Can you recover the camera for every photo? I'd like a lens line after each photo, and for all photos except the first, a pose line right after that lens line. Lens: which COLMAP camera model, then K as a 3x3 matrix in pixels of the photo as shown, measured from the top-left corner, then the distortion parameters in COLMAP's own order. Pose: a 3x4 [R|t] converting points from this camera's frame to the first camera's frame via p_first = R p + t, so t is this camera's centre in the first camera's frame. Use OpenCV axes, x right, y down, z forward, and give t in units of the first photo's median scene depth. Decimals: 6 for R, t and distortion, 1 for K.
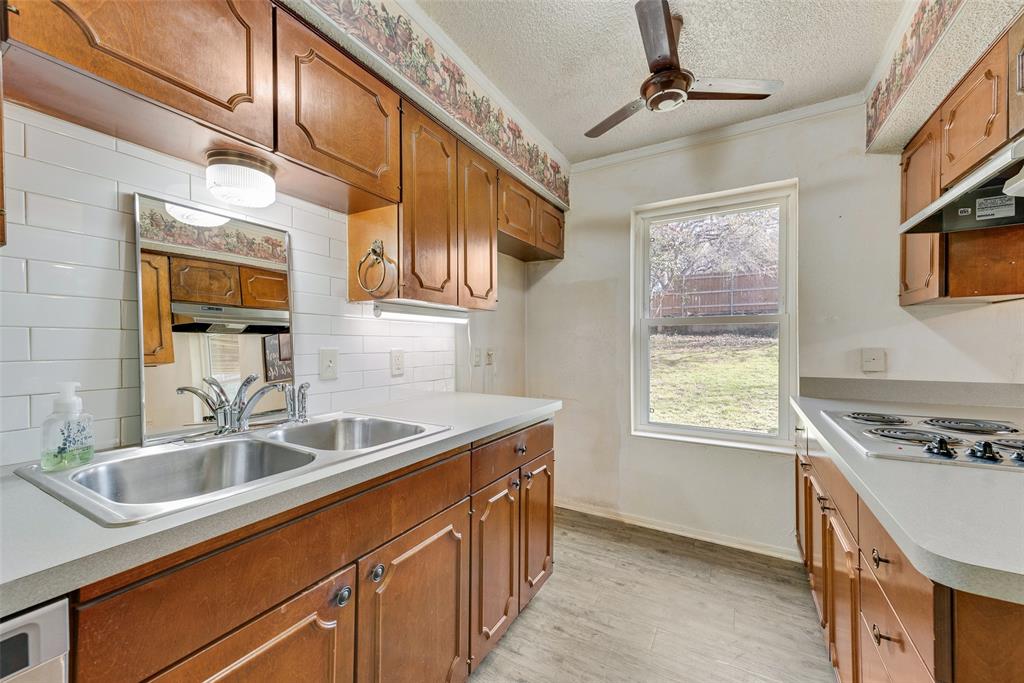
lens RADIAL K [[402.7, 0, 512.0], [0, 402.7, 341.5], [0, 0, 1]] dist [0.013711, -0.000232]
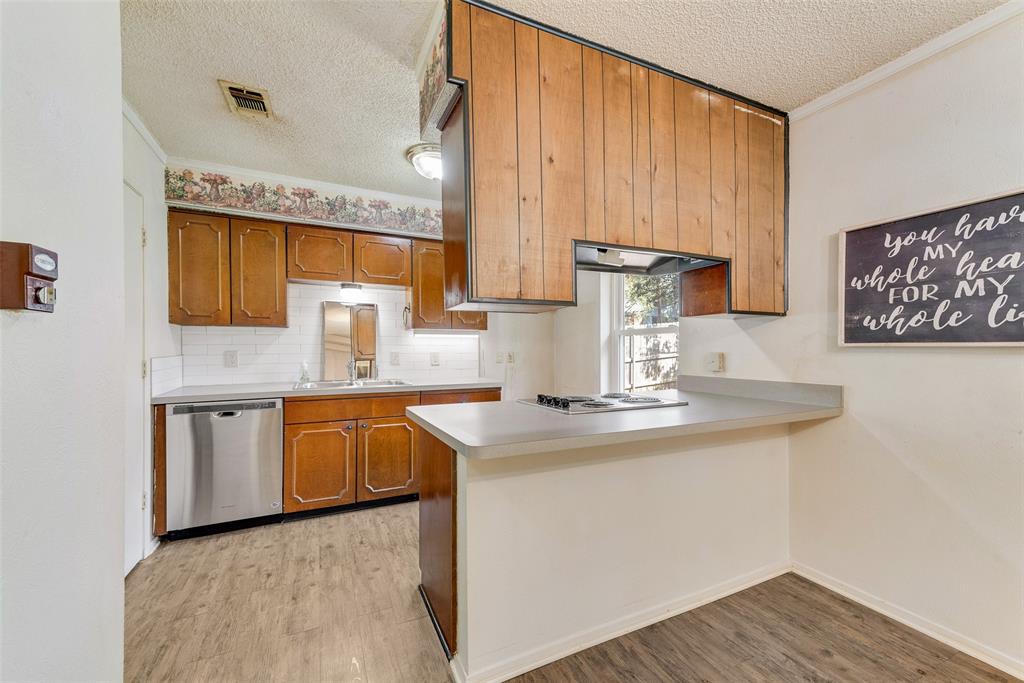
lens RADIAL K [[412.8, 0, 509.0], [0, 412.8, 345.5], [0, 0, 1]] dist [0.012211, -0.000105]
pose [[0.812494, -0.003436, -0.582960, 1.411821], [0.003996, 0.999992, -0.000324, -0.012106], [0.582956, -0.002066, 0.812501, -0.520938]]
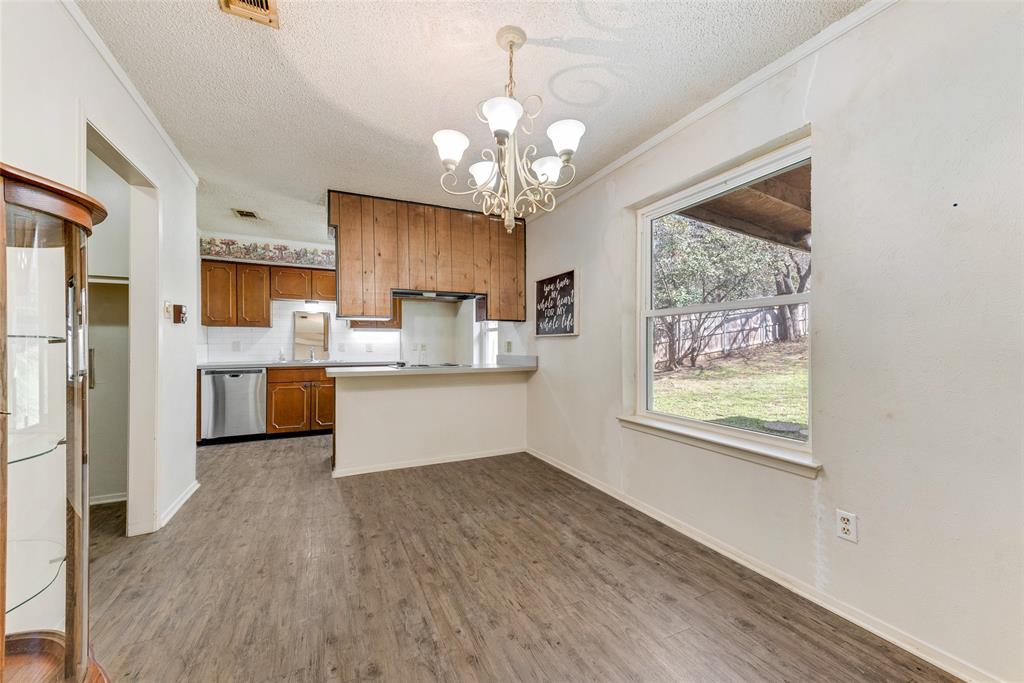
lens RADIAL K [[402.7, 0, 512.0], [0, 402.7, 341.5], [0, 0, 1]] dist [0.013711, -0.000232]
pose [[0.817551, -0.008119, -0.575799, 2.816419], [0.004600, 0.999961, -0.007569, 0.041512], [0.575838, 0.003539, 0.817556, -1.056320]]
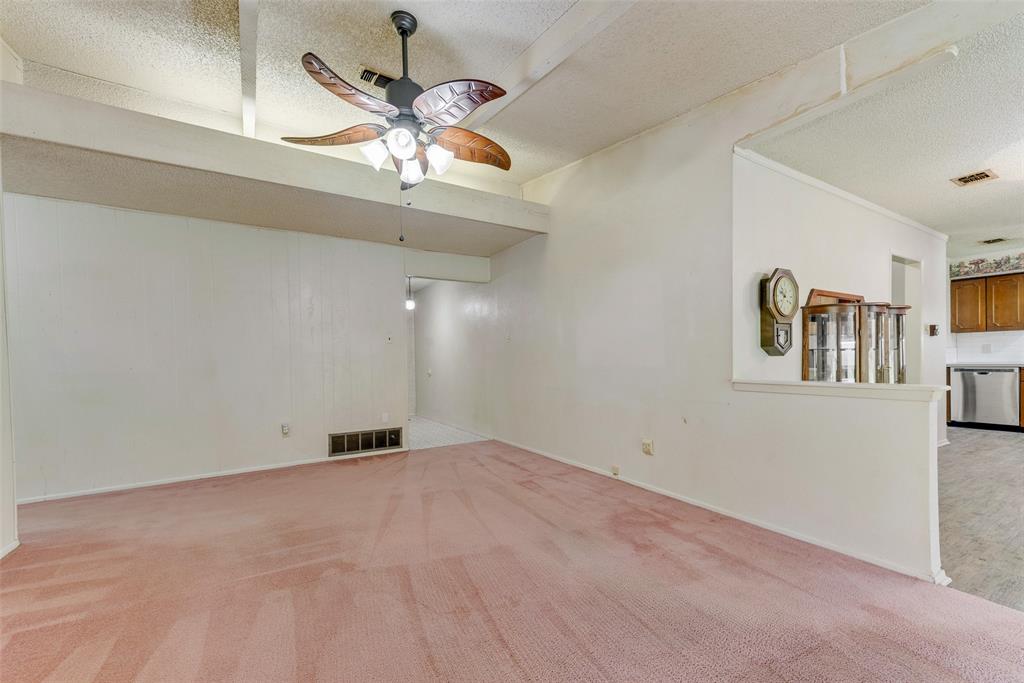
lens RADIAL K [[410.1, 0, 511.1], [0, 410.1, 365.2], [0, 0, 1]] dist [0.013344, -0.000081]
pose [[-0.489840, 0.028534, -0.871345, 4.645672], [0.023634, 0.999532, 0.019445, 0.020252], [0.871492, -0.011068, -0.490285, -1.610015]]
